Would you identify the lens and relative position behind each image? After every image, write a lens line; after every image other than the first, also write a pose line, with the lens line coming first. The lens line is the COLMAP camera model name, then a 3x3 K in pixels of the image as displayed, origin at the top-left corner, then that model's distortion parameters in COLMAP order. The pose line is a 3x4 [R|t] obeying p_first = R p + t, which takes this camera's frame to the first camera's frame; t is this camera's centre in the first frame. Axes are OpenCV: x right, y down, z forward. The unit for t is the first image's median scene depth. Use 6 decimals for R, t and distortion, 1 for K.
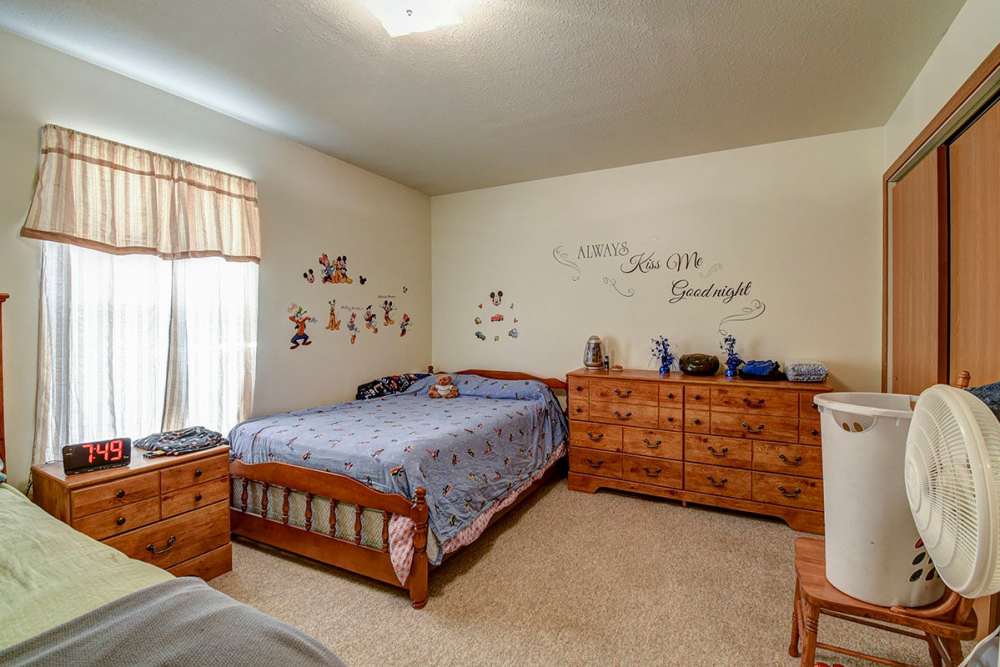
lens RADIAL K [[448.7, 0, 498.5], [0, 448.7, 327.6], [0, 0, 1]] dist [0.003477, -0.018437]
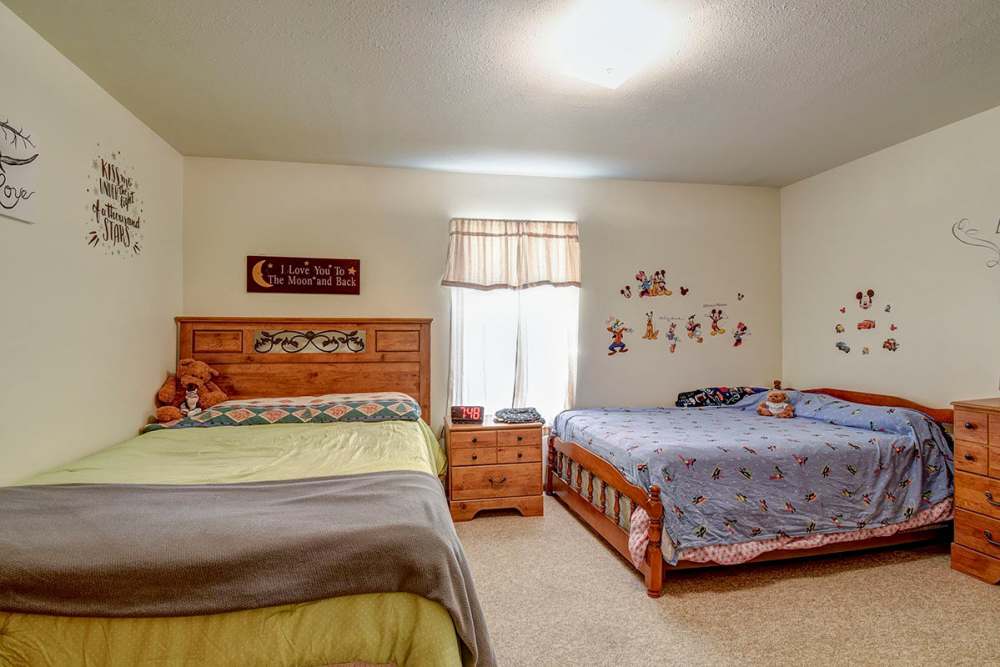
lens RADIAL K [[464.5, 0, 500.0], [0, 464.5, 333.5], [0, 0, 1]] dist [0.002493, -0.020124]
pose [[0.625008, -0.006644, -0.780590, 0.359061], [0.000052, 0.999964, -0.008469, 0.000850], [0.780618, 0.005252, 0.624986, 0.009656]]
